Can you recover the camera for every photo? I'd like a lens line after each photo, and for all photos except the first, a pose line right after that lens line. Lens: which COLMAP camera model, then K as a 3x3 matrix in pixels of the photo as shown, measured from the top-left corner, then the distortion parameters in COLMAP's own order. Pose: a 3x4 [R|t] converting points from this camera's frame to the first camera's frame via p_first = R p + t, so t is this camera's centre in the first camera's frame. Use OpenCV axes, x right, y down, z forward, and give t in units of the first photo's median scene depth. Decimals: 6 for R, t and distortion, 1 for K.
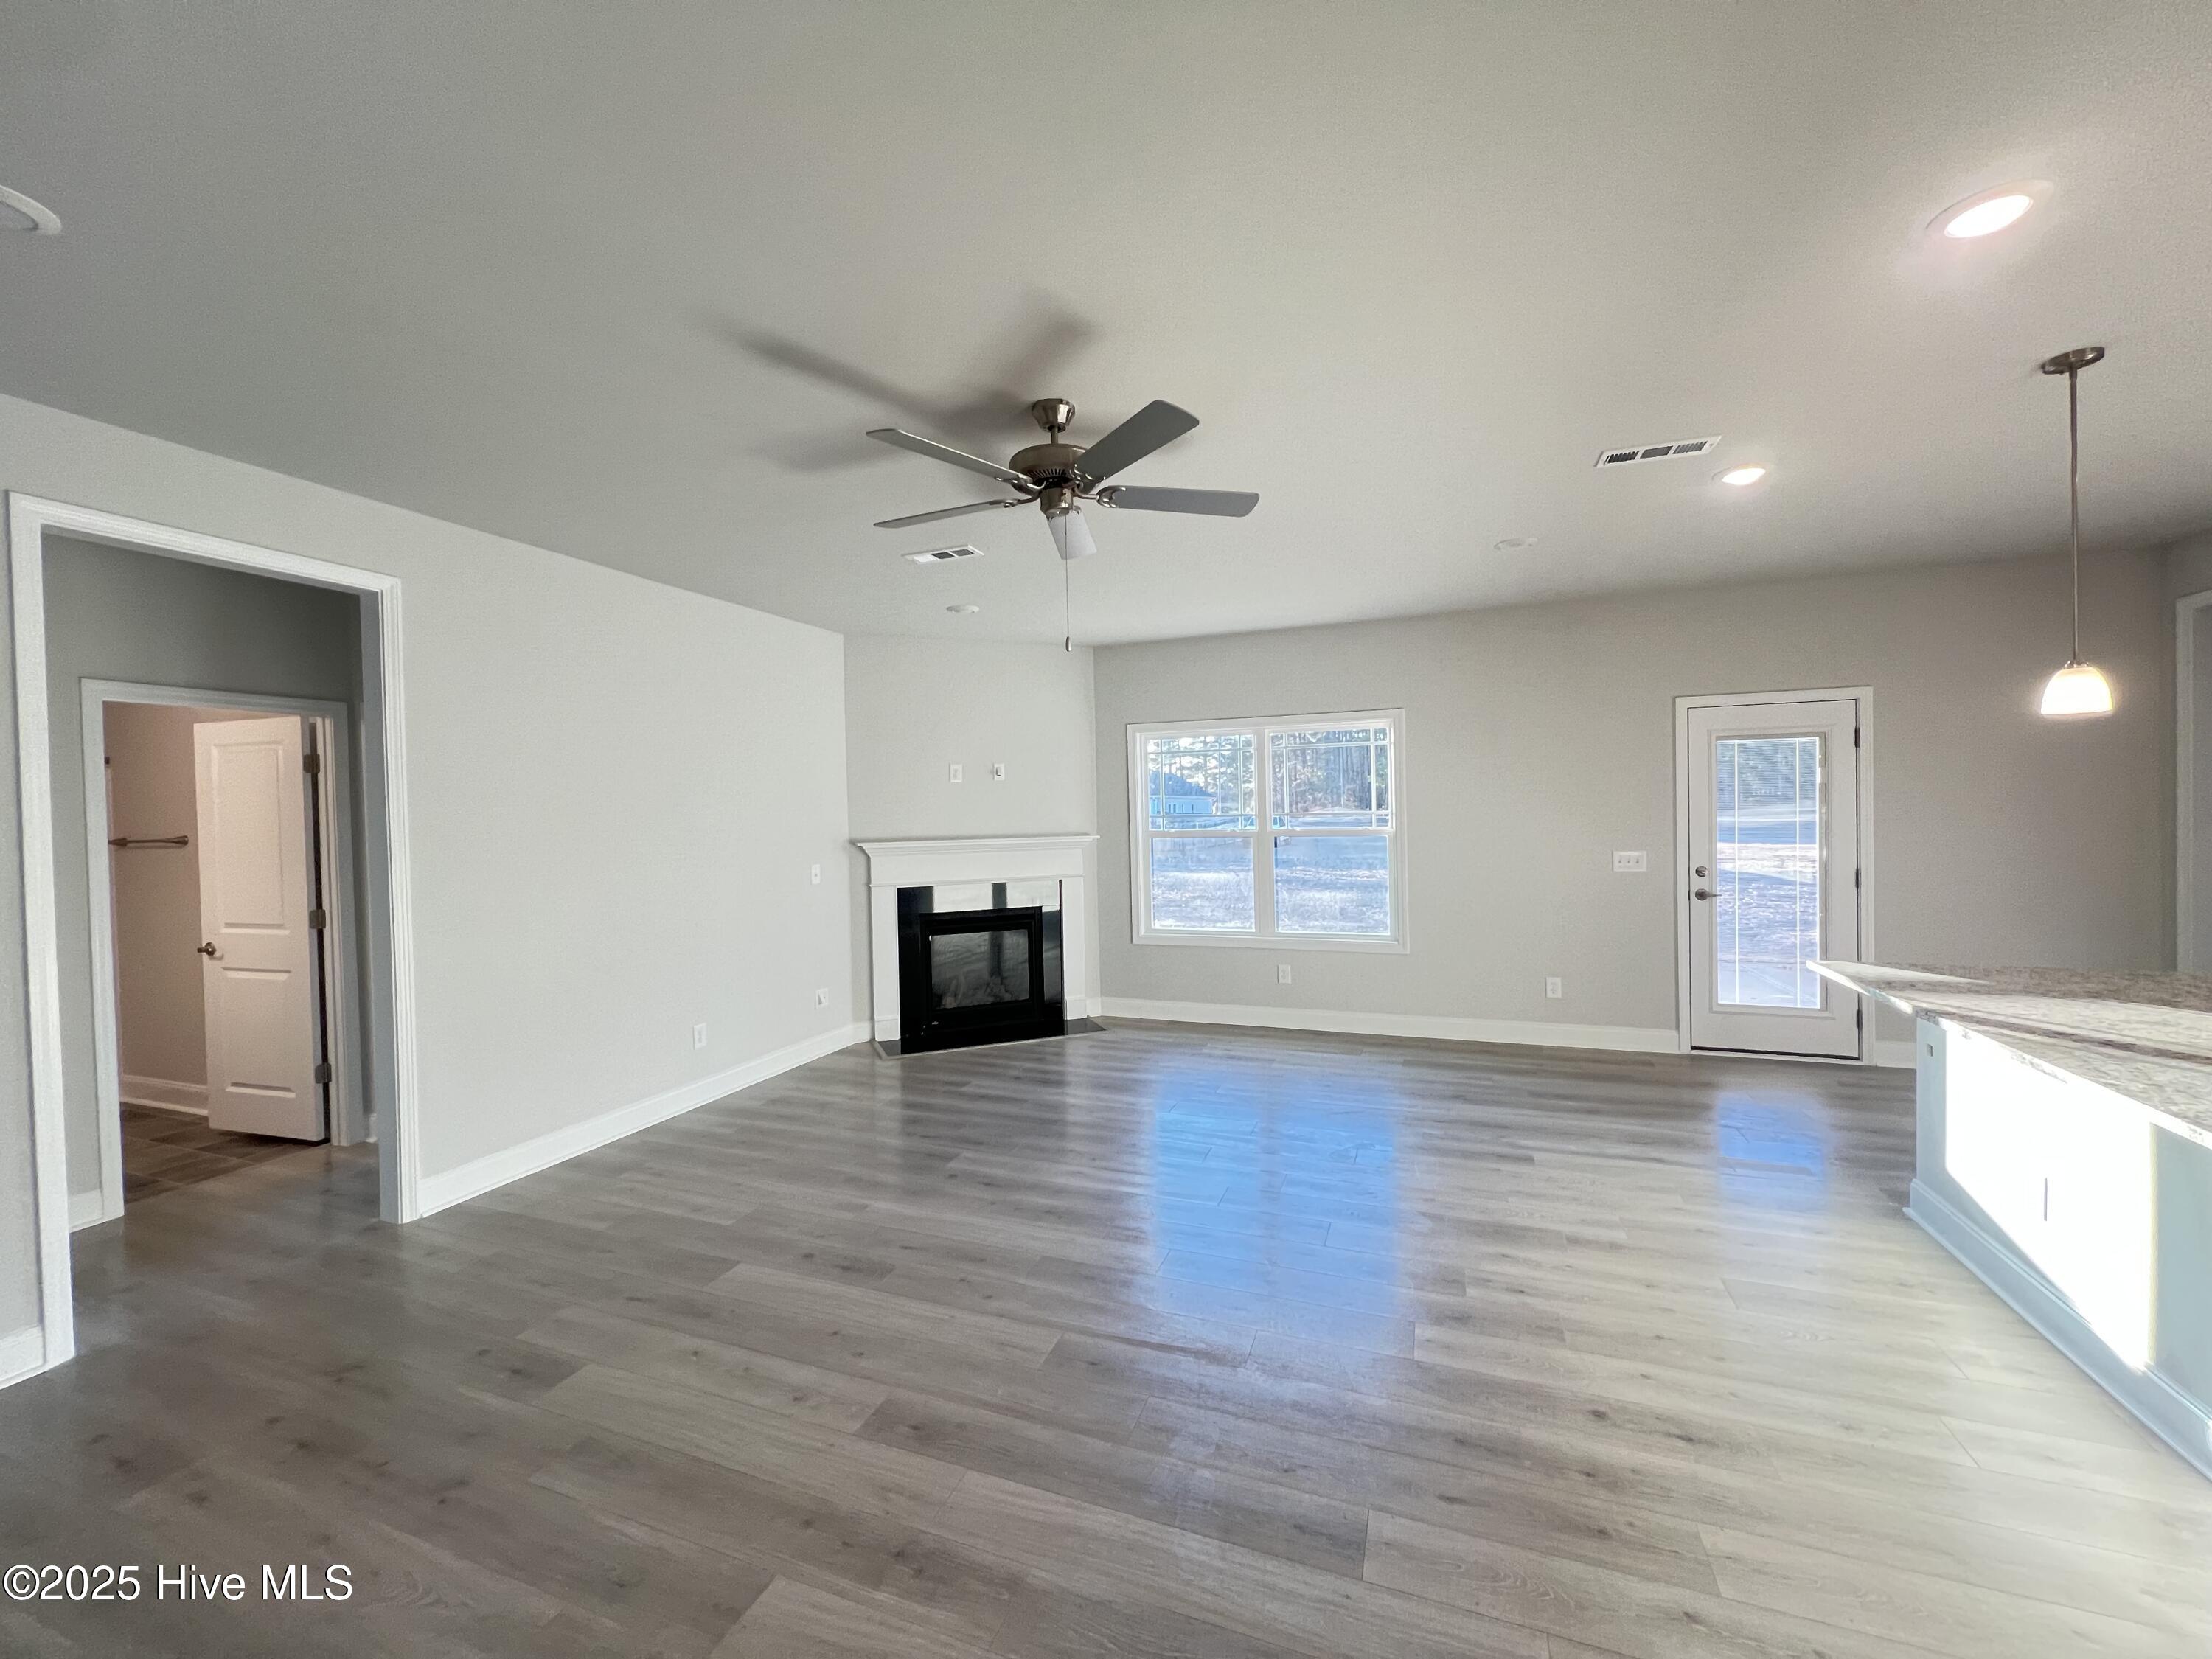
lens RADIAL K [[879.0, 0, 1092.2], [0, 879.0, 823.7], [0, 0, 1]] dist [-0.000885, 0.000810]
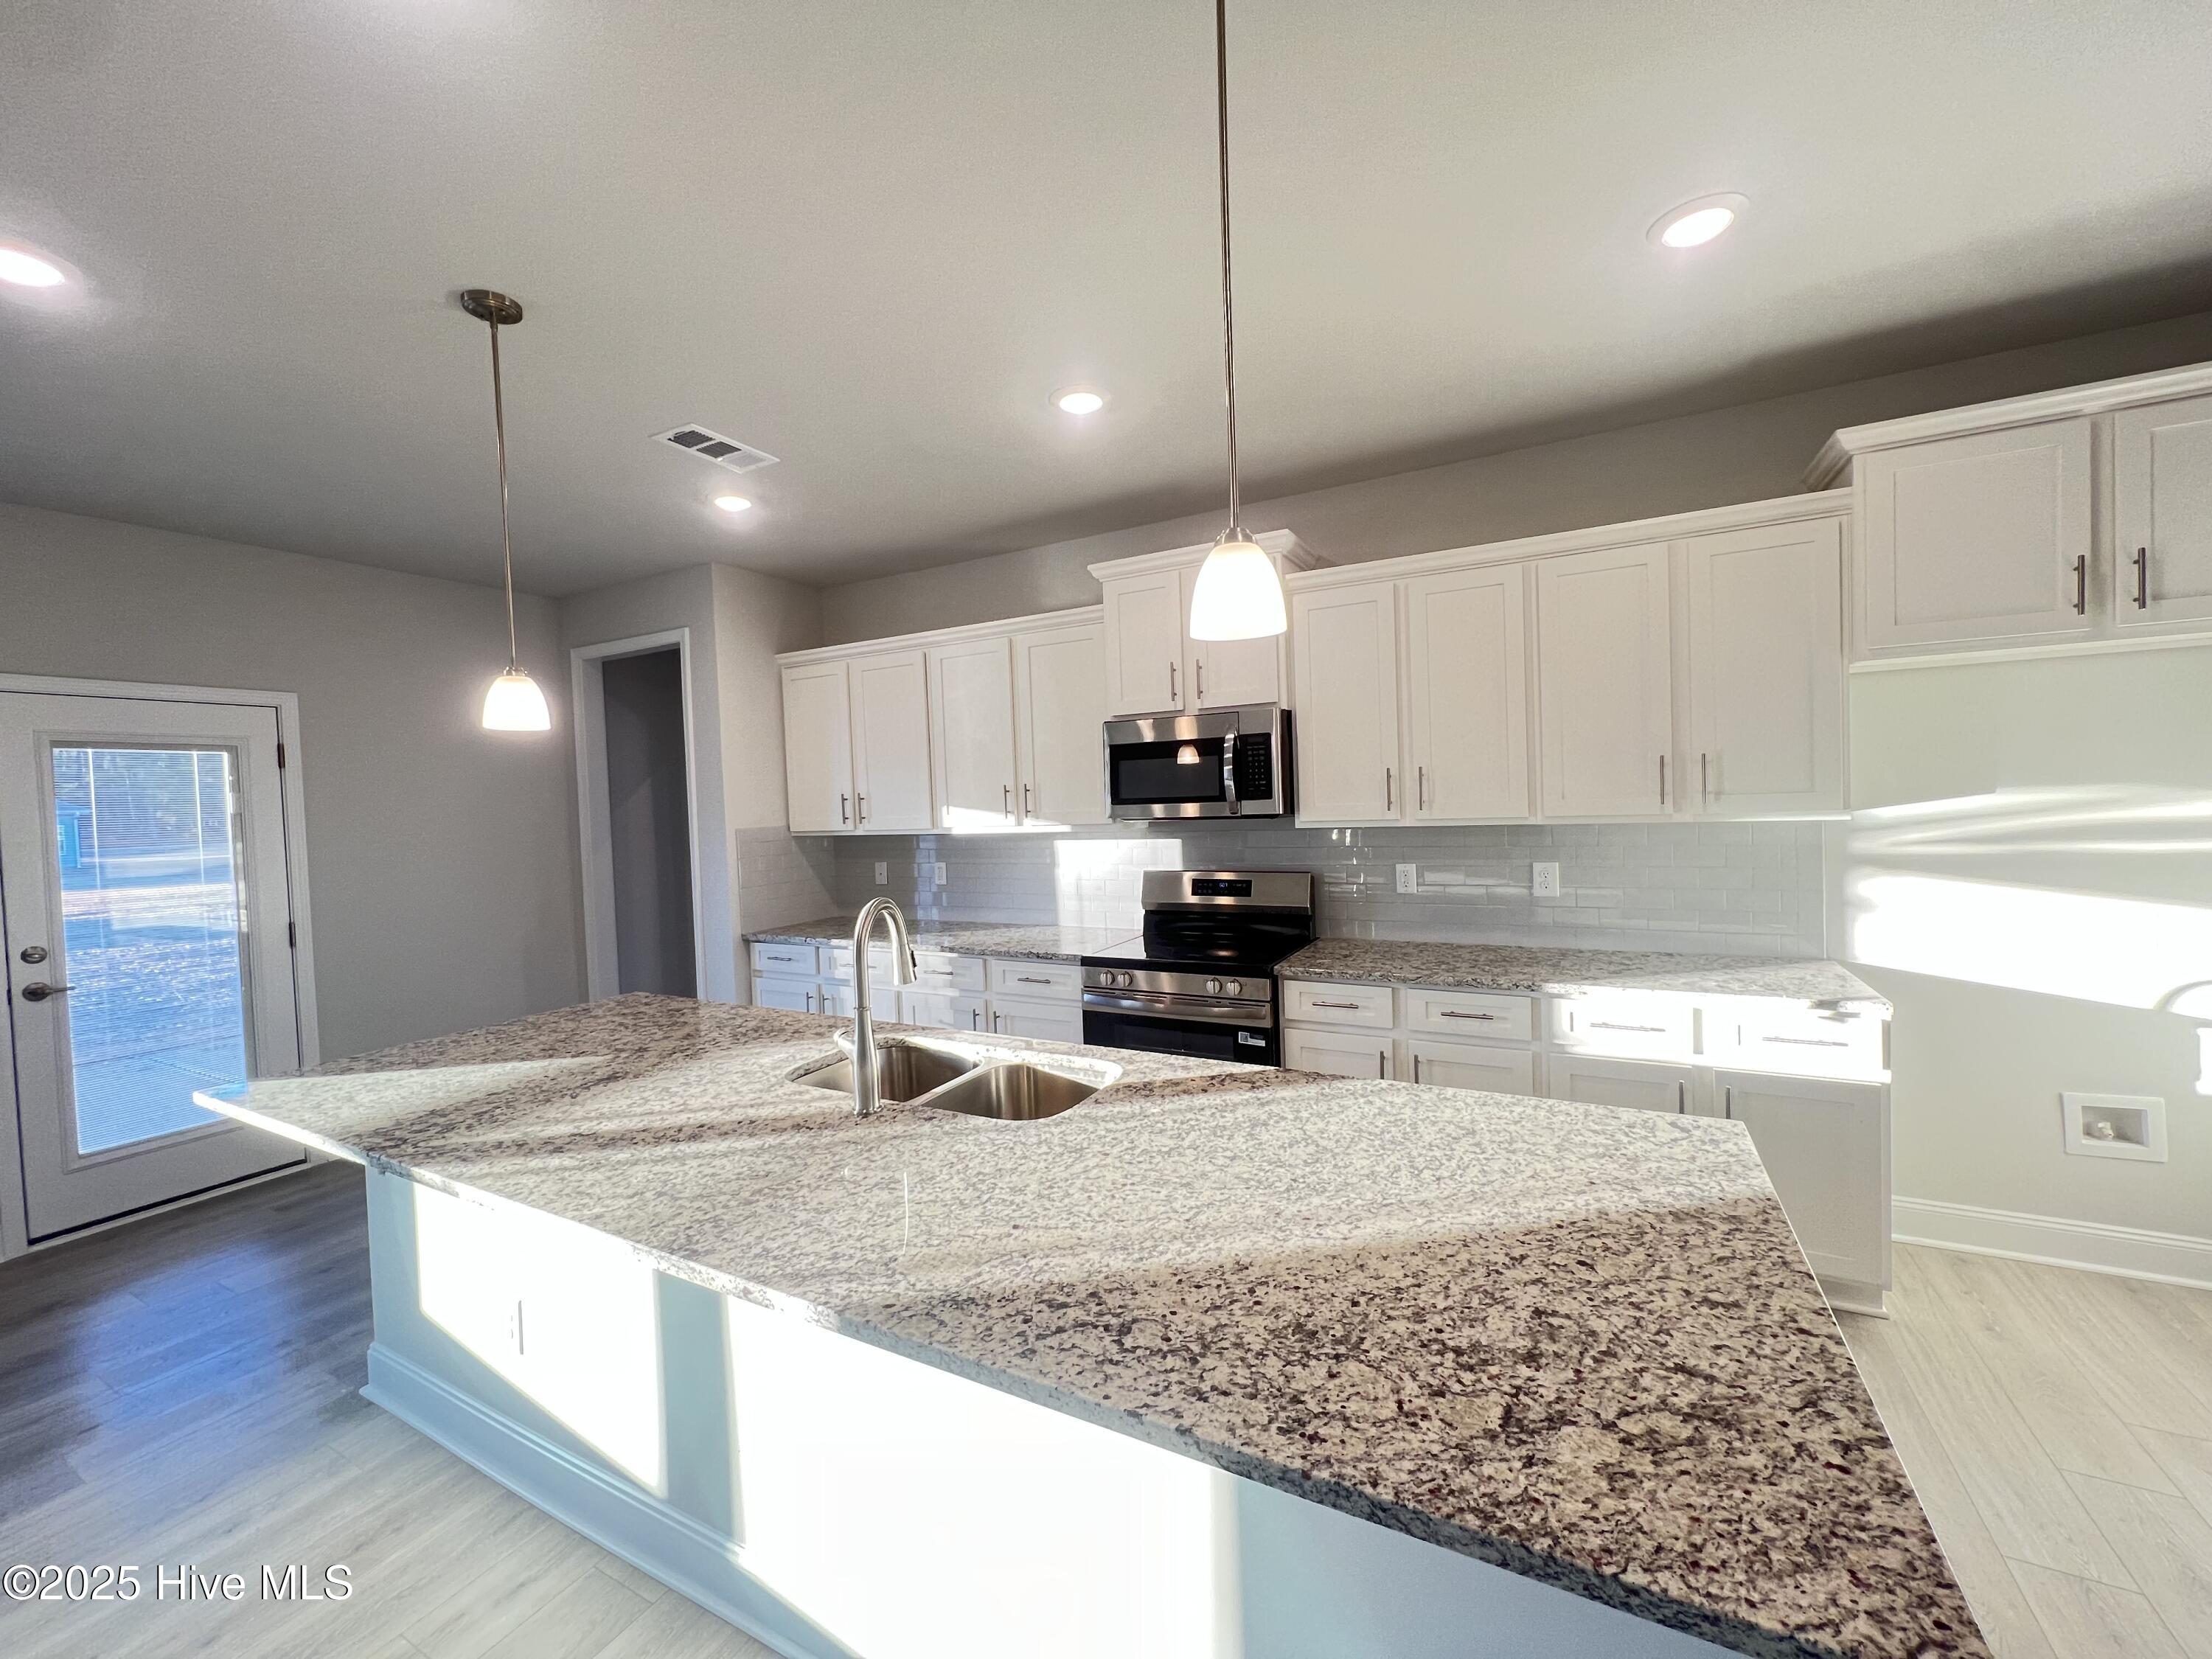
lens RADIAL K [[879.0, 0, 1092.2], [0, 879.0, 823.7], [0, 0, 1]] dist [-0.000885, 0.000810]
pose [[0.128728, -0.013456, 0.991589, 0.196060], [0.048831, 0.998781, 0.007214, -0.007753], [-0.990477, 0.047491, 0.129228, 0.194185]]
